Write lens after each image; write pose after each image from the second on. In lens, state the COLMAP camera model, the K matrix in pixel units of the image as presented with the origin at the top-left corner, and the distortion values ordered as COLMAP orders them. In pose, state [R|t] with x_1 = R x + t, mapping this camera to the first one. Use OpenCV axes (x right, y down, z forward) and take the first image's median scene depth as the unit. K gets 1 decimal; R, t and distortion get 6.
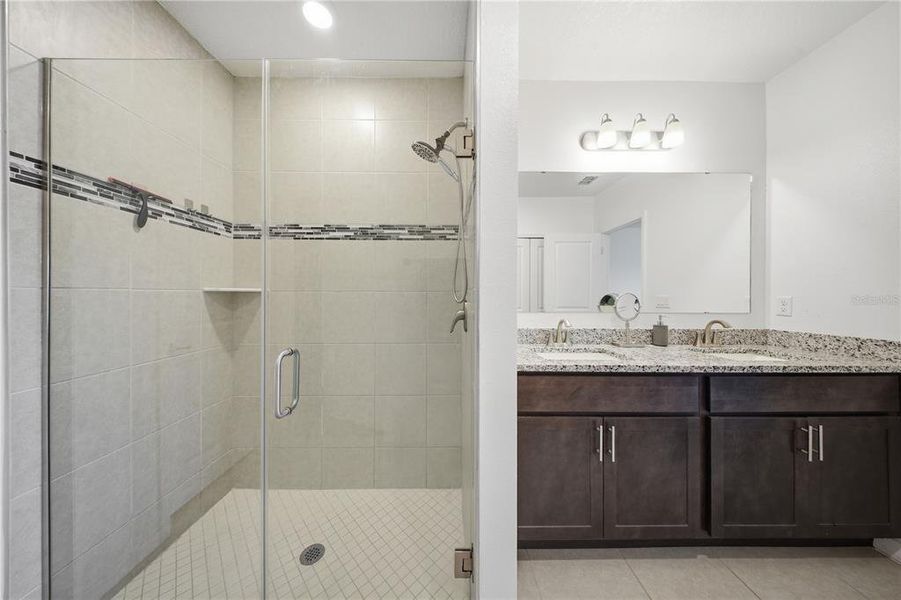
lens RADIAL K [[263.5, 0, 450.7], [0, 263.5, 295.5], [0, 0, 1]] dist [-0.009189, 0.000011]
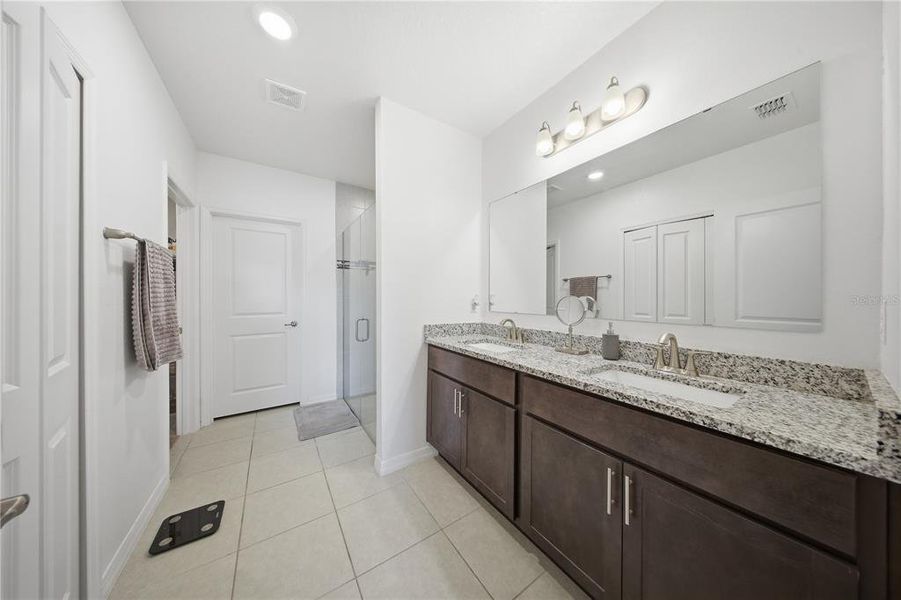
lens RADIAL K [[263.5, 0, 446.3], [0, 263.5, 298.0], [0, 0, 1]] dist [-0.009189, 0.000011]
pose [[0.548491, -0.003215, -0.836150, 1.722032], [-0.000795, 0.999990, -0.004367, 0.003819], [0.836156, 0.003060, 0.548483, 0.159164]]
